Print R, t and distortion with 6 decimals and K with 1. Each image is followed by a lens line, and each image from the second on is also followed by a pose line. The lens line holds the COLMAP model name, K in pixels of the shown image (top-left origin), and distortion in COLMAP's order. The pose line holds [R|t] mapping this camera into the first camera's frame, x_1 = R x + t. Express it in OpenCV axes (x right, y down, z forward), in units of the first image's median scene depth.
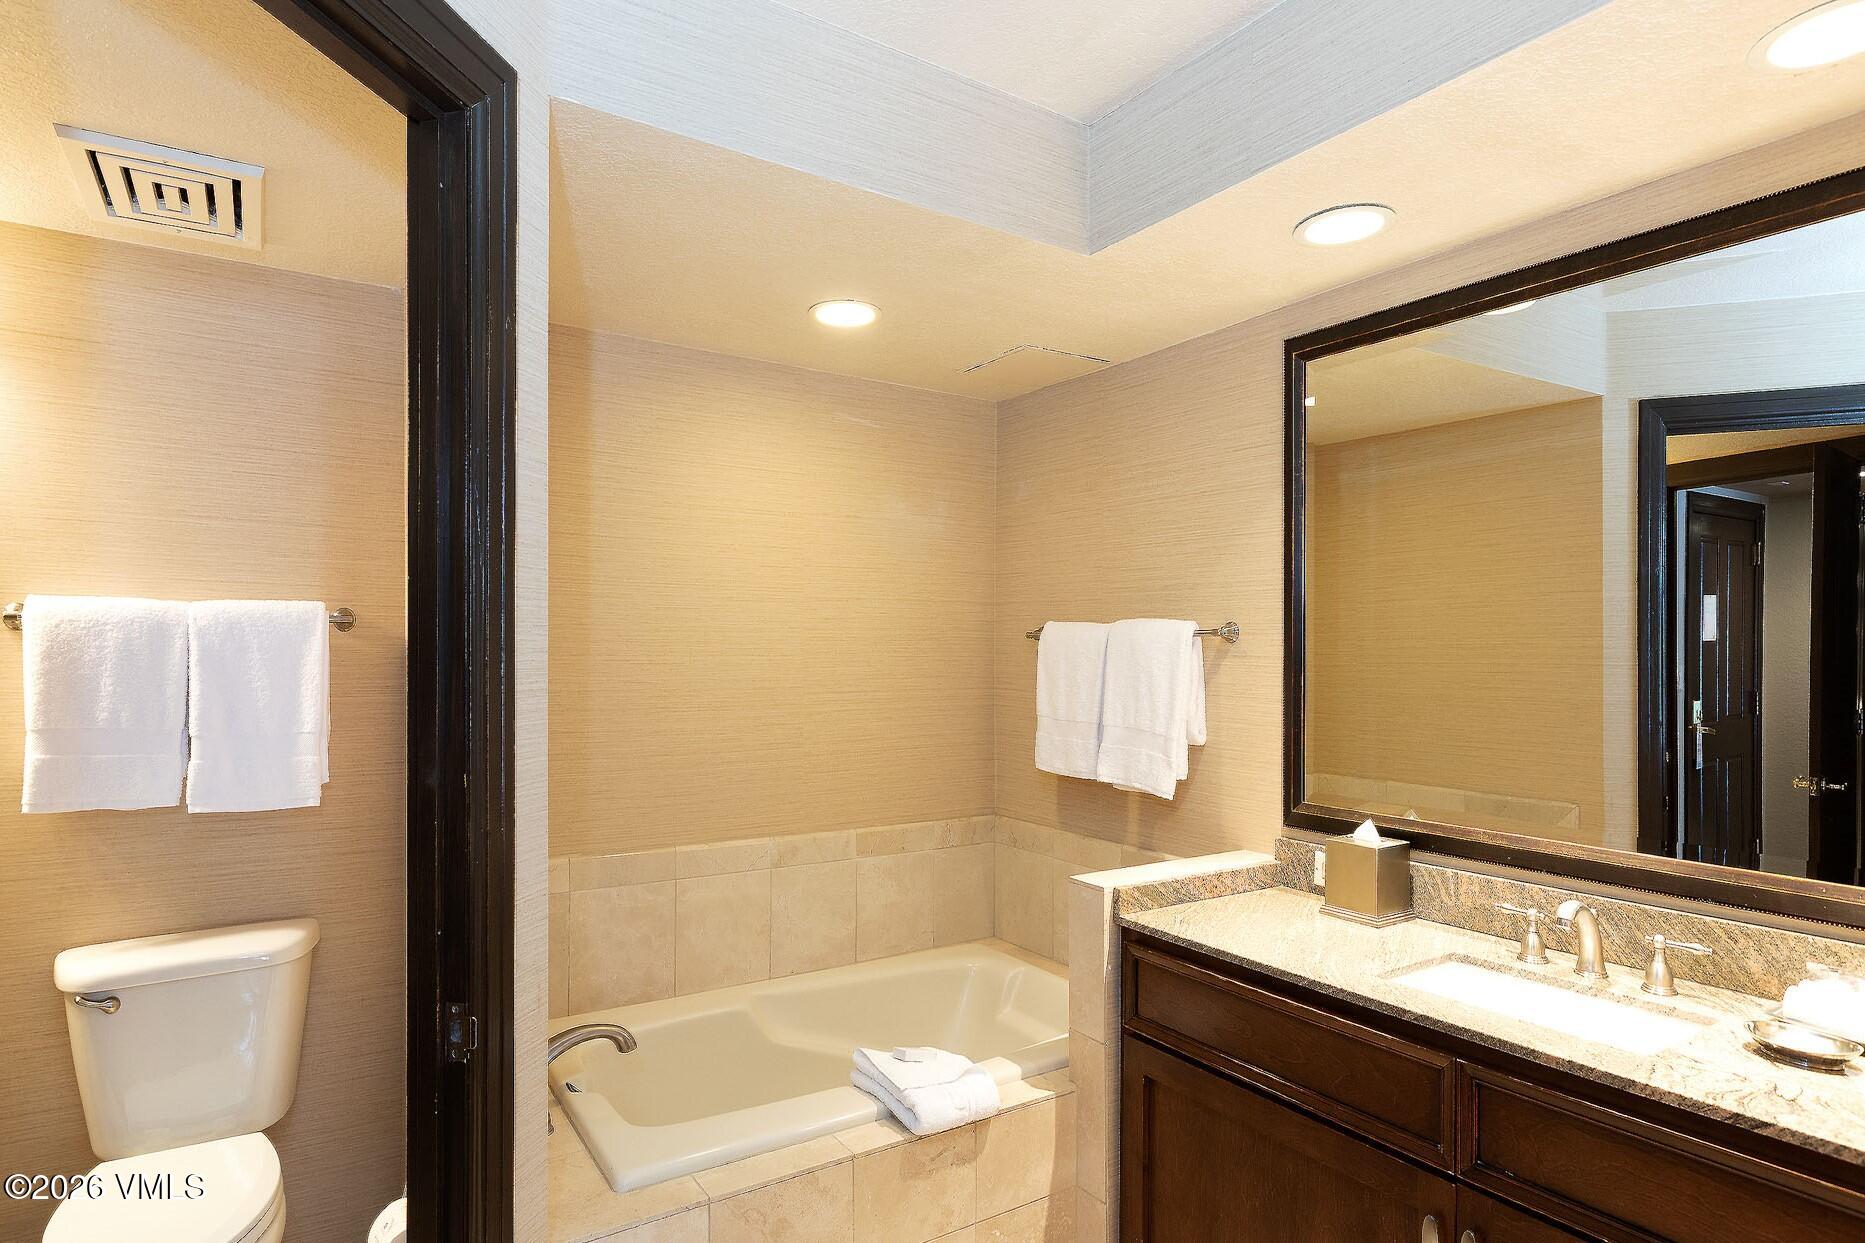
lens RADIAL K [[987.8, 0, 936.2], [0, 987.8, 633.0], [0, 0, 1]] dist [-0.000529, -0.001207]
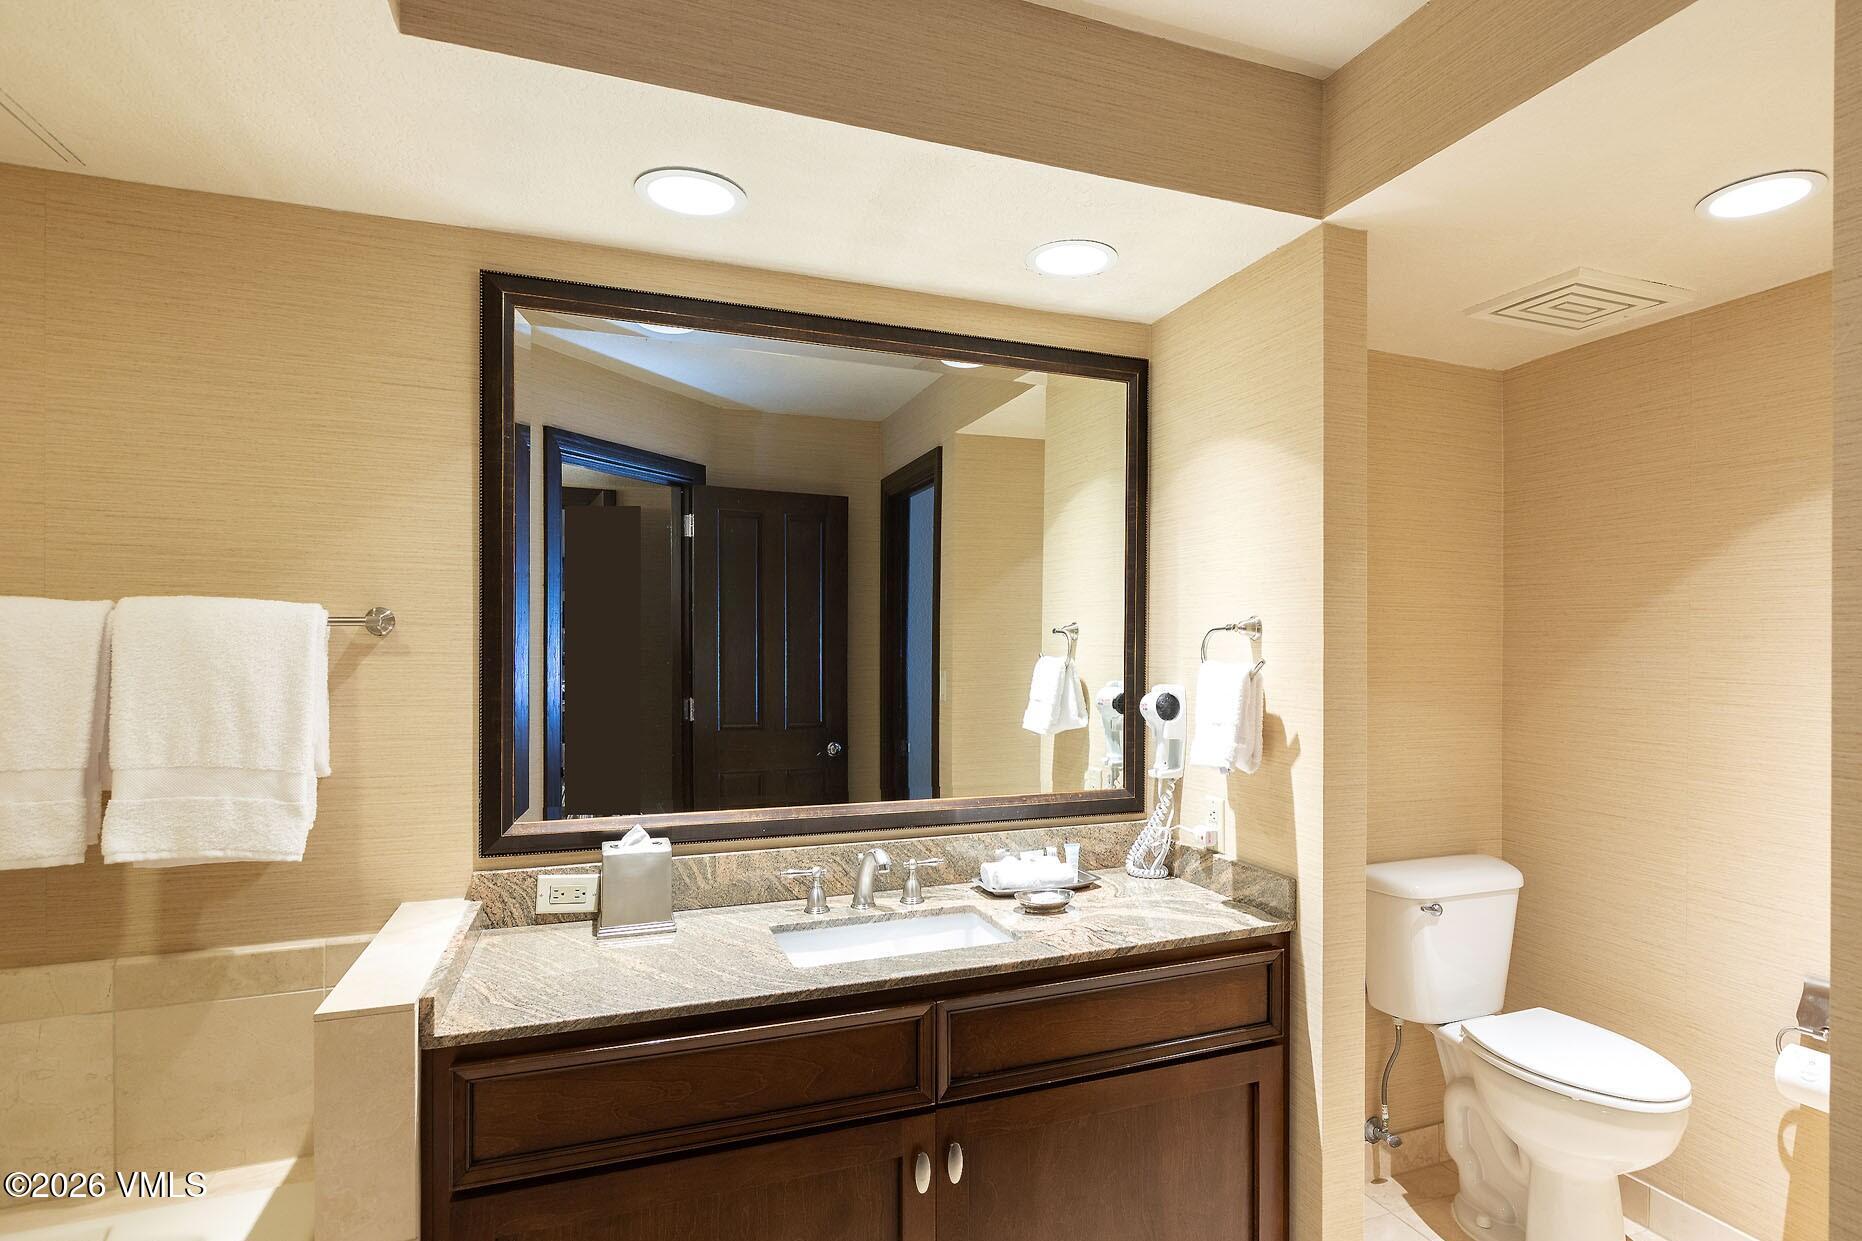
lens RADIAL K [[920.9, 0, 937.7], [0, 920.9, 632.8], [0, 0, 1]] dist [0.004110, -0.000481]
pose [[0.237782, 0.007560, 0.971289, -0.362196], [-0.016458, 0.999858, -0.003754, 0.004942], [-0.971179, -0.015093, 0.237873, 0.527941]]
